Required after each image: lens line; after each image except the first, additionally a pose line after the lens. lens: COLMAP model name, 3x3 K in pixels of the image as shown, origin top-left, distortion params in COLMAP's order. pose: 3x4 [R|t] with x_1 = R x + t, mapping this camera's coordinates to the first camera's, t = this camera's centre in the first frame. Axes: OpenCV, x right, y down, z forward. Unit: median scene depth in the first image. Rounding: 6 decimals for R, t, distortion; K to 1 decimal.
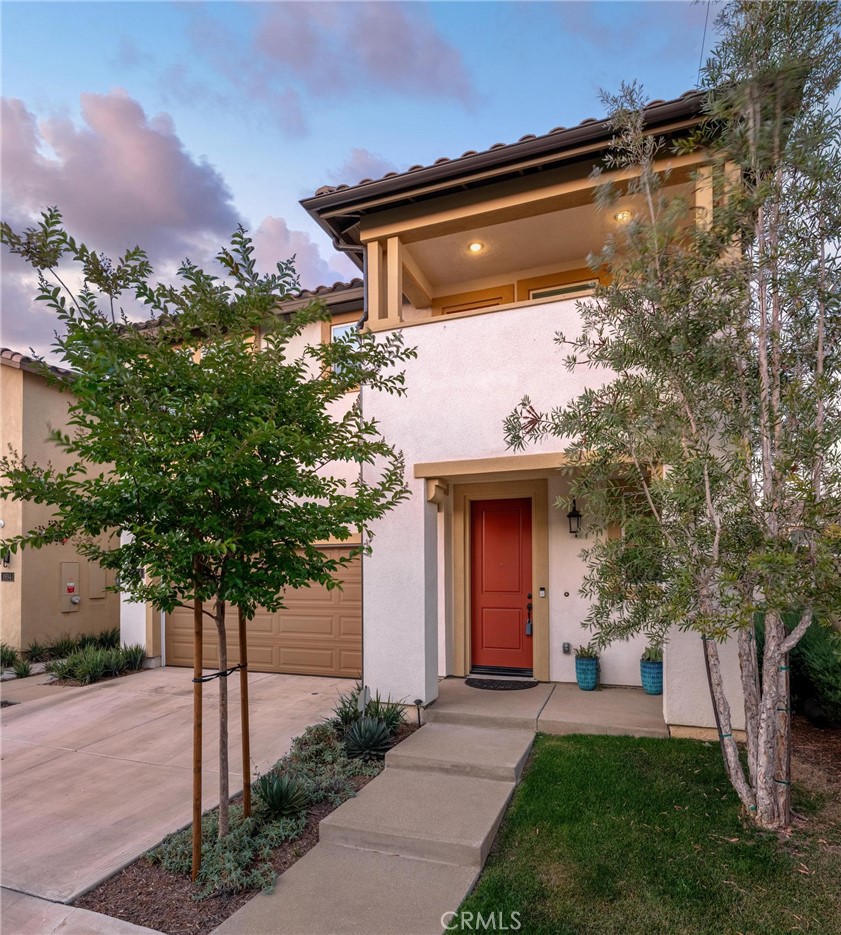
lens RADIAL K [[572.0, 0, 421.2], [0, 572.0, 566.3], [0, 0, 1]] dist [-0.000328, 0.001930]
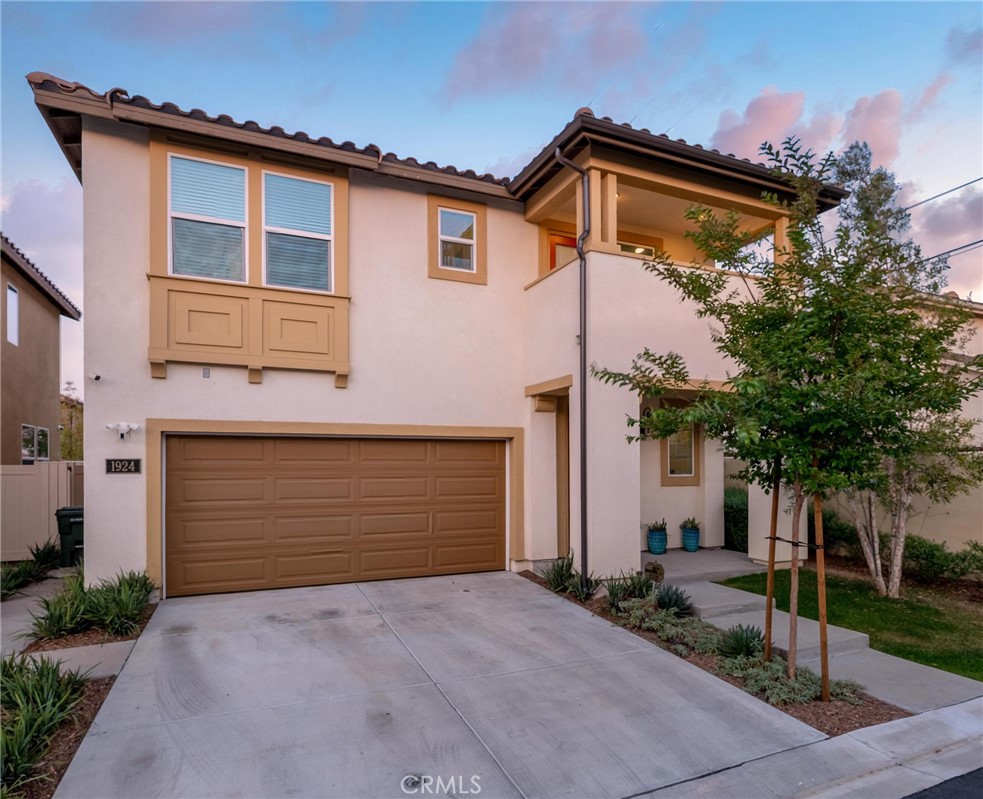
lens RADIAL K [[582.7, 0, 490.7], [0, 582.7, 465.4], [0, 0, 1]] dist [-0.000486, 0.000765]
pose [[0.716563, 0.006826, 0.697489, -1.060799], [-0.007772, 0.999968, -0.001803, 0.015068], [-0.697479, -0.004129, 0.716593, 0.335594]]
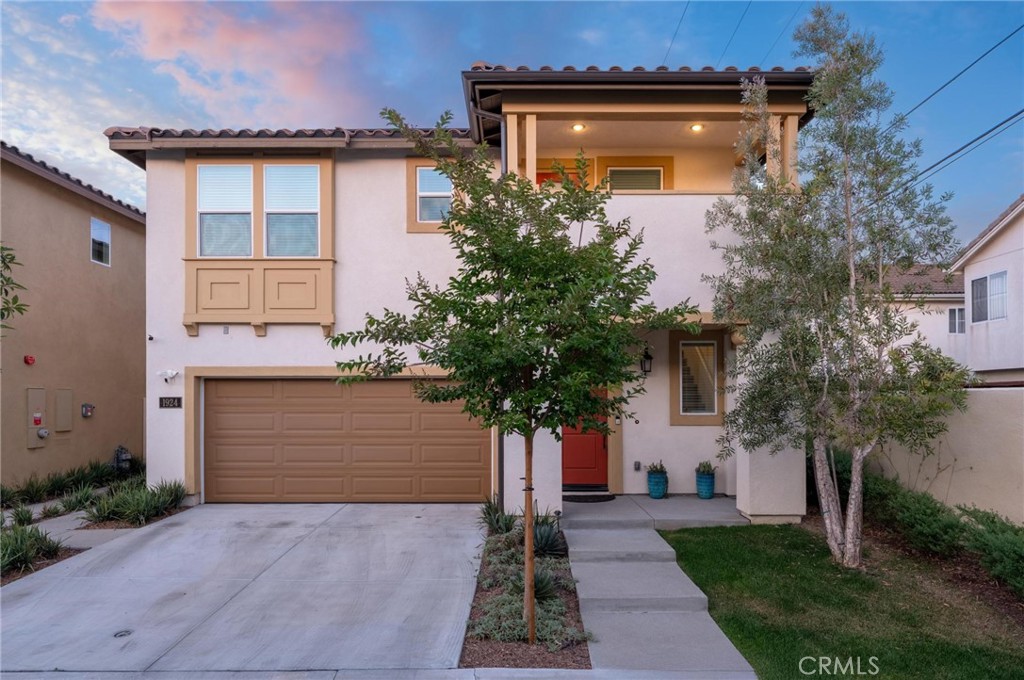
lens RADIAL K [[617.3, 0, 514.1], [0, 617.3, 396.6], [0, 0, 1]] dist [0.003708, -0.002166]
pose [[0.937865, 0.007664, 0.346916, -0.523103], [-0.009252, 0.999953, 0.002923, -0.007629], [-0.346878, -0.005951, 0.937892, -0.168075]]
